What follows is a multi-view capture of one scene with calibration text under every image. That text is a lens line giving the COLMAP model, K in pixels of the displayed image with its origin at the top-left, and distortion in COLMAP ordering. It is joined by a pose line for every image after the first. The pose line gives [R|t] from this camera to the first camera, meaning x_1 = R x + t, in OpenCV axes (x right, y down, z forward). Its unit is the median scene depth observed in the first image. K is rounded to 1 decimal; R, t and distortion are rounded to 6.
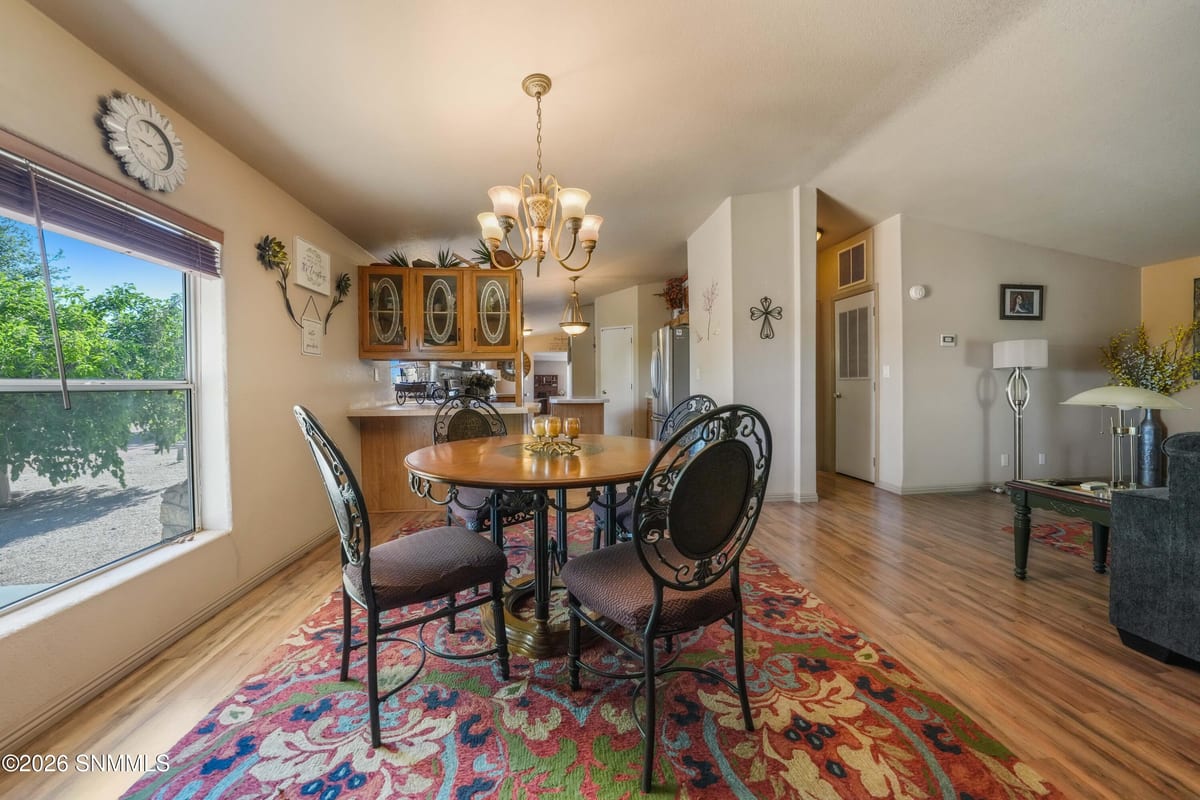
lens RADIAL K [[424.6, 0, 597.4], [0, 424.6, 384.6], [0, 0, 1]] dist [-0.030775, 0.006941]
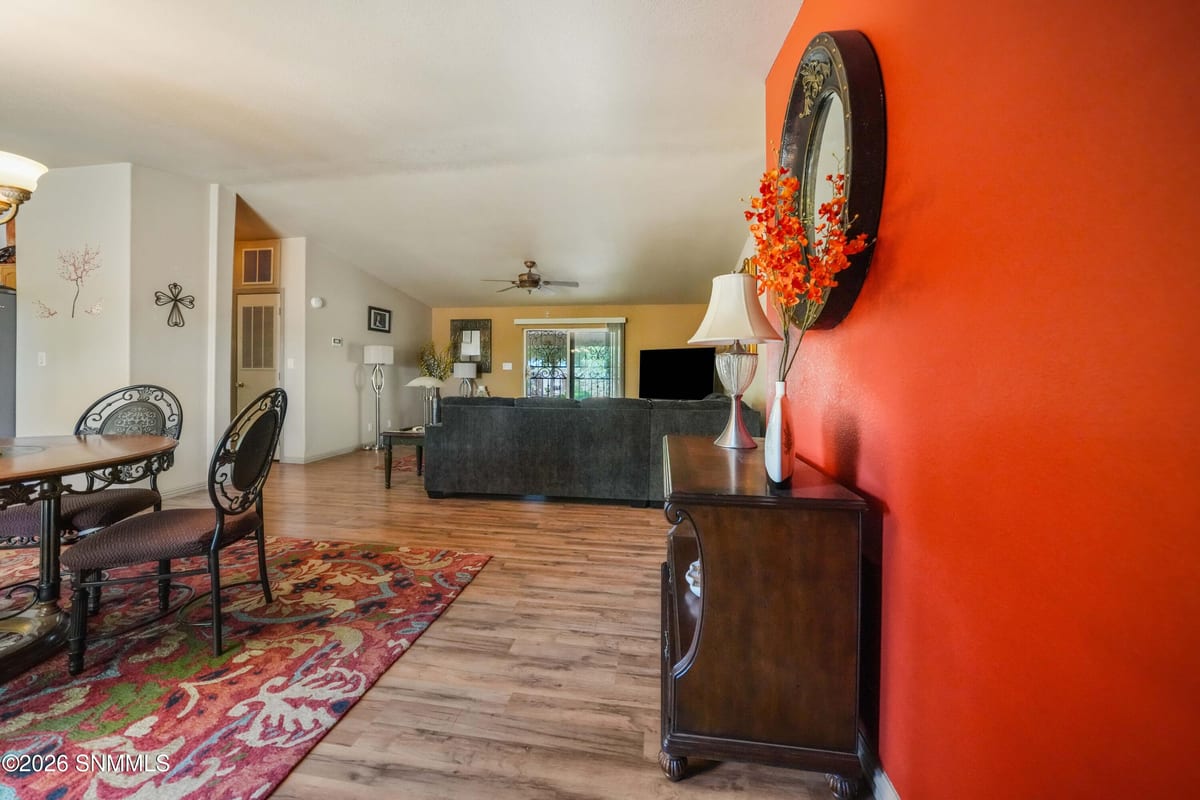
lens RADIAL K [[424.6, 0, 597.4], [0, 424.6, 384.6], [0, 0, 1]] dist [-0.030775, 0.006941]
pose [[0.268641, -0.017809, 0.963076, -0.276917], [-0.007700, 0.999757, 0.020635, -0.003273], [-0.963210, -0.012959, 0.268438, -0.201366]]
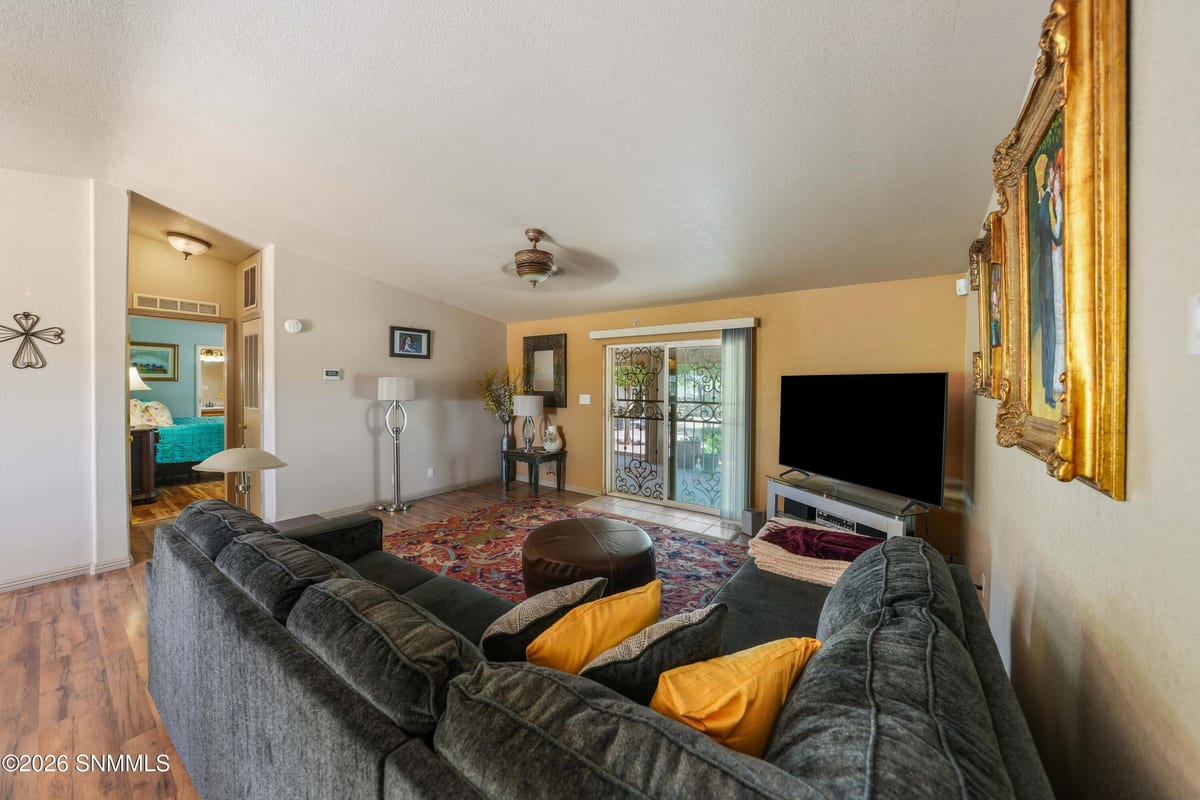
lens RADIAL K [[424.6, 0, 597.4], [0, 424.6, 384.6], [0, 0, 1]] dist [-0.030775, 0.006941]
pose [[0.687250, 0.011165, 0.726335, 0.612723], [-0.009147, 0.999936, -0.006716, -0.091179], [-0.726363, -0.002028, 0.687308, -0.252429]]
